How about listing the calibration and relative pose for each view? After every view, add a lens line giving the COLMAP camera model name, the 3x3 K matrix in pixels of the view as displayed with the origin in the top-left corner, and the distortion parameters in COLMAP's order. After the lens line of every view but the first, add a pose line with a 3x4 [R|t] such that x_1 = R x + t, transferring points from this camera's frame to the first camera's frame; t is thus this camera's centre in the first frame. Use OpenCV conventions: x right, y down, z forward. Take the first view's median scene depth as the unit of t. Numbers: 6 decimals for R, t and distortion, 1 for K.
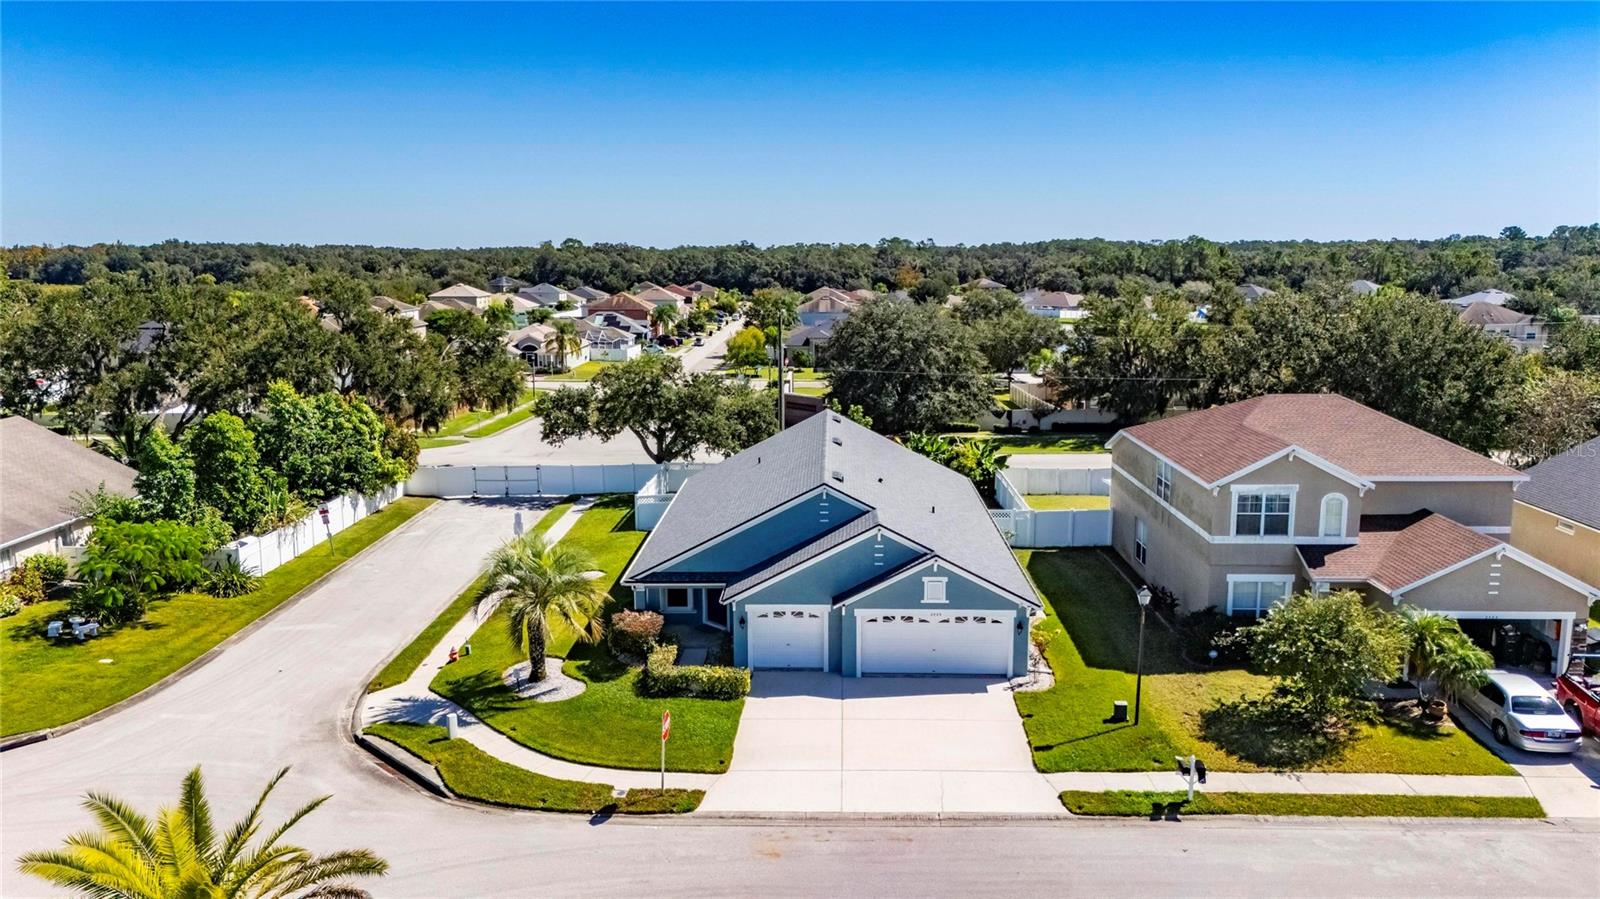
lens RADIAL K [[1174.4, 0, 804.0], [0, 1174.4, 449.1], [0, 0, 1]] dist [0.076054, -0.073662]
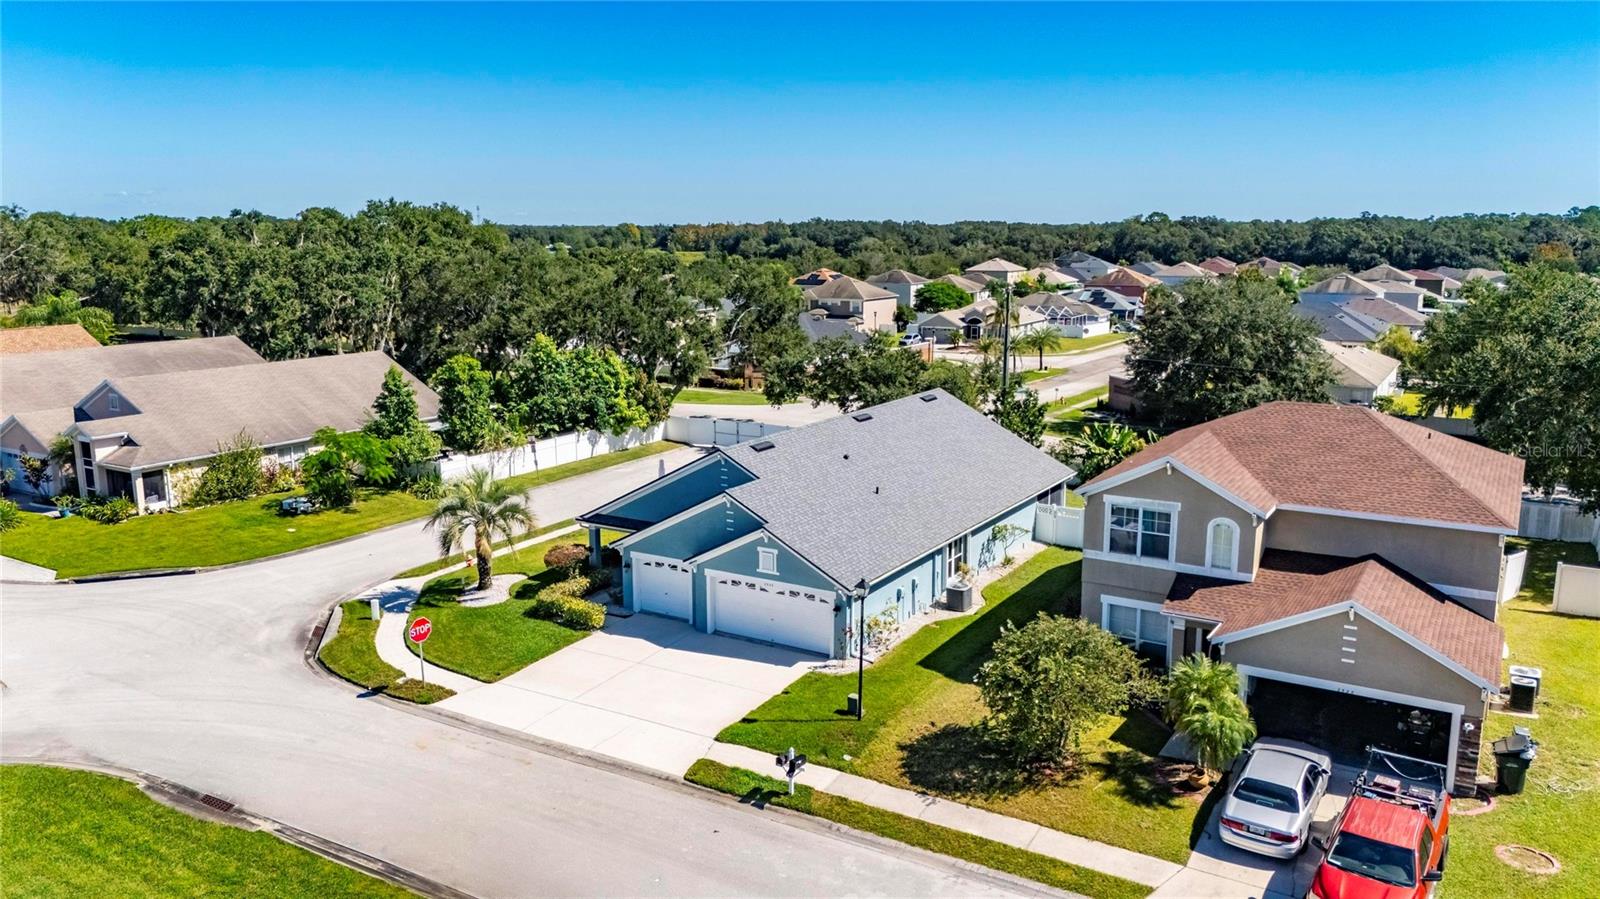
lens RADIAL K [[1174.4, 0, 804.0], [0, 1174.4, 449.1], [0, 0, 1]] dist [0.076054, -0.073662]
pose [[0.866294, 0.095130, -0.490393, 0.601876], [-0.084801, 0.995457, 0.043302, -0.022994], [0.492284, 0.004074, 0.870425, 0.119417]]
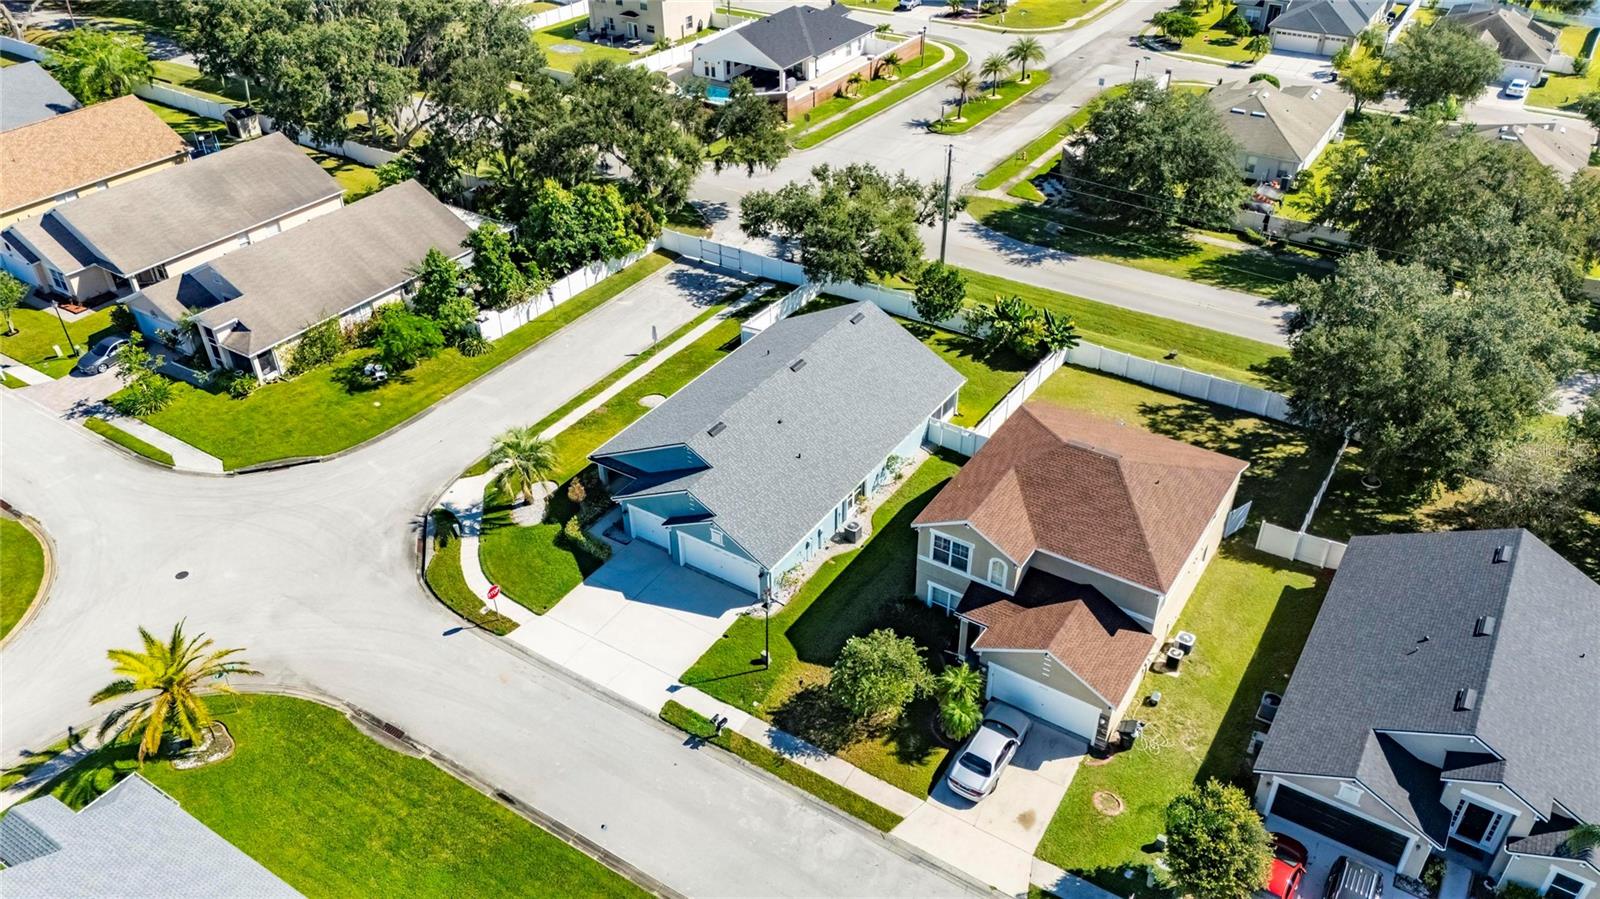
lens RADIAL K [[1187.1, 0, 801.5], [0, 1187.1, 425.0], [0, 0, 1]] dist [0.067407, -0.067224]
pose [[0.852630, 0.284715, -0.438132, 0.804959], [-0.083776, 0.902147, 0.423217, -0.645991], [0.515756, -0.324142, 0.793050, -0.118845]]
